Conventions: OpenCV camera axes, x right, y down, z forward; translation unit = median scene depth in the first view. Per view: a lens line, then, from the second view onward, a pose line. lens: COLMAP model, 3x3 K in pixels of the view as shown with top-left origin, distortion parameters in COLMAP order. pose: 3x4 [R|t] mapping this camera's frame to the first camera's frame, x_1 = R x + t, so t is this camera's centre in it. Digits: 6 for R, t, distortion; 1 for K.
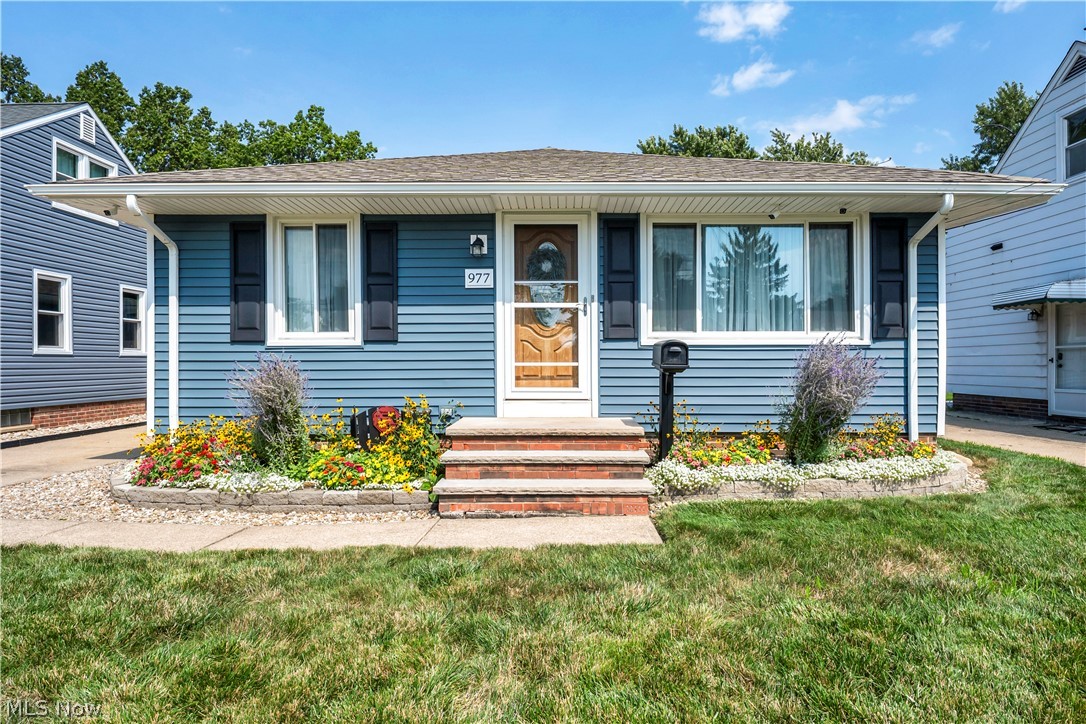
lens RADIAL K [[497.5, 0, 545.6], [0, 497.5, 365.1], [0, 0, 1]] dist [-0.004636, -0.000729]
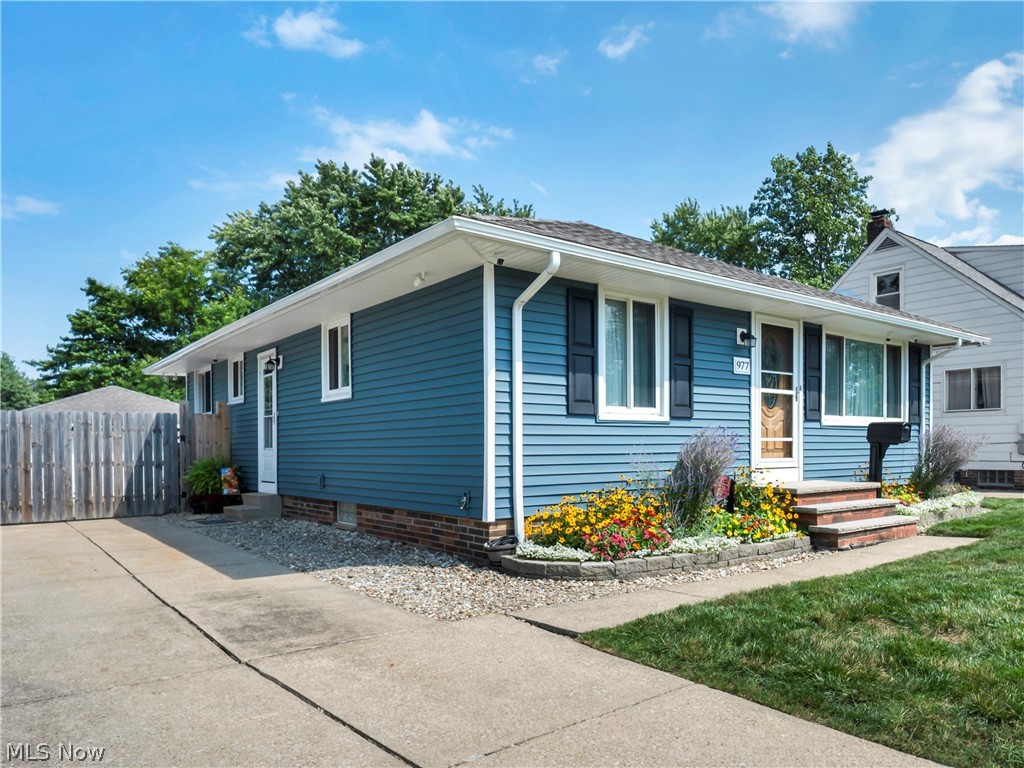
lens RADIAL K [[724.5, 0, 513.5], [0, 724.5, 448.1], [0, 0, 1]] dist [0.005074, 0.001095]
pose [[0.790395, -0.004233, 0.612583, -1.604751], [0.003396, 0.999991, 0.002528, 0.012923], [-0.612588, 0.000082, 0.790403, -0.019202]]
